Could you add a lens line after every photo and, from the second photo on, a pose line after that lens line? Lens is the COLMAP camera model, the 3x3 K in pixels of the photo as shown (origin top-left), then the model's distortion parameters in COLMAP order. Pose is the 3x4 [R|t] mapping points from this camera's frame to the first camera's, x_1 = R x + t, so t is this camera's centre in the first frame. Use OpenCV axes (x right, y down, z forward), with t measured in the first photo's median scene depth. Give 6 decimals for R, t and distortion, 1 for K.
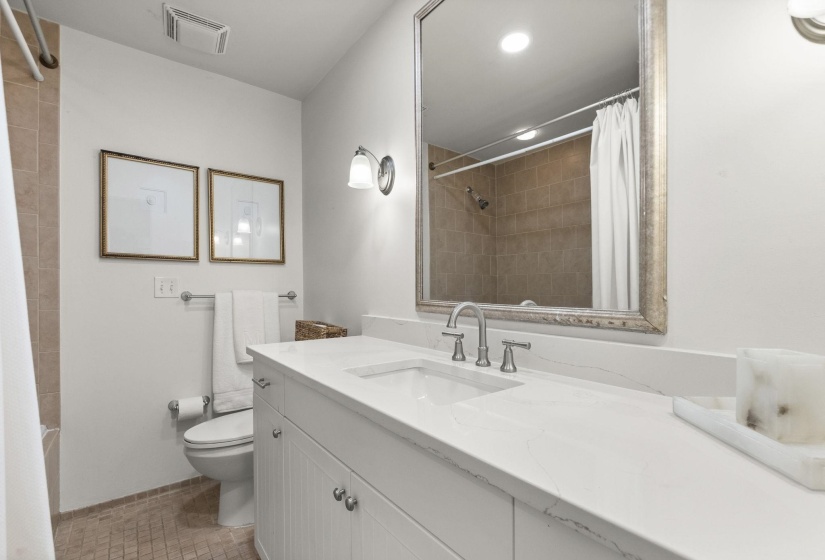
lens RADIAL K [[367.8, 0, 416.7], [0, 367.8, 293.5], [0, 0, 1]] dist [0.006358, -0.004705]
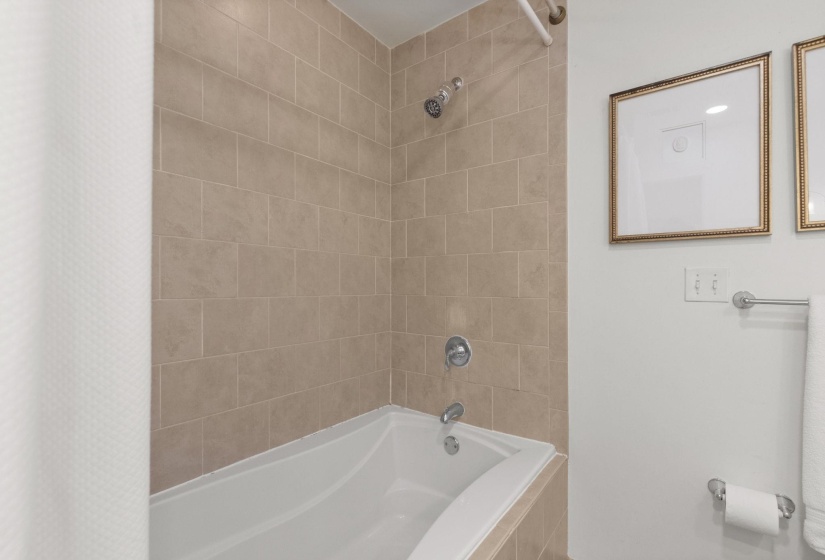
lens RADIAL K [[367.8, 0, 415.3], [0, 367.8, 283.9], [0, 0, 1]] dist [0.006358, -0.004705]
pose [[0.256391, -0.003673, -0.966566, -0.250997], [-0.010160, 0.999927, -0.006495, -0.009537], [0.966520, 0.011485, 0.256335, 0.442200]]
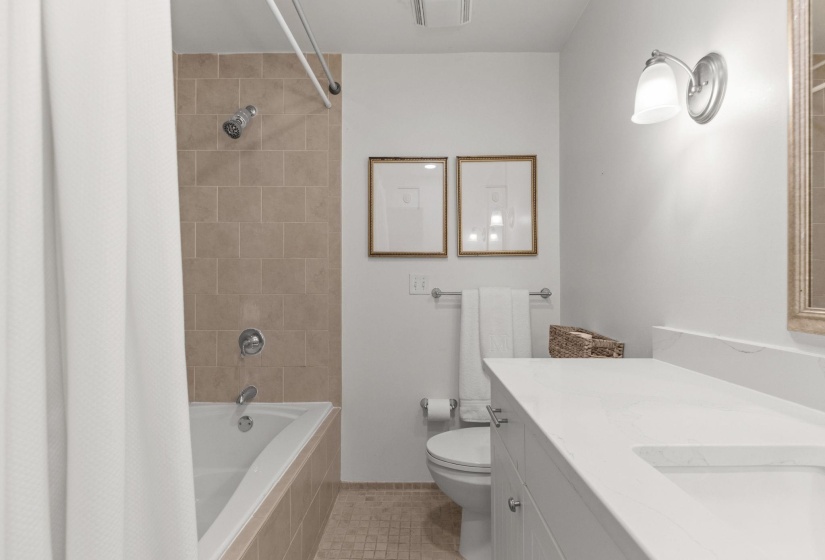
lens RADIAL K [[367.8, 0, 416.5], [0, 367.8, 286.7], [0, 0, 1]] dist [0.006358, -0.004705]
pose [[0.779024, 0.001560, -0.626992, -0.067568], [-0.006775, 0.999959, -0.005930, -0.003732], [0.626958, 0.008867, 0.779003, 0.244981]]
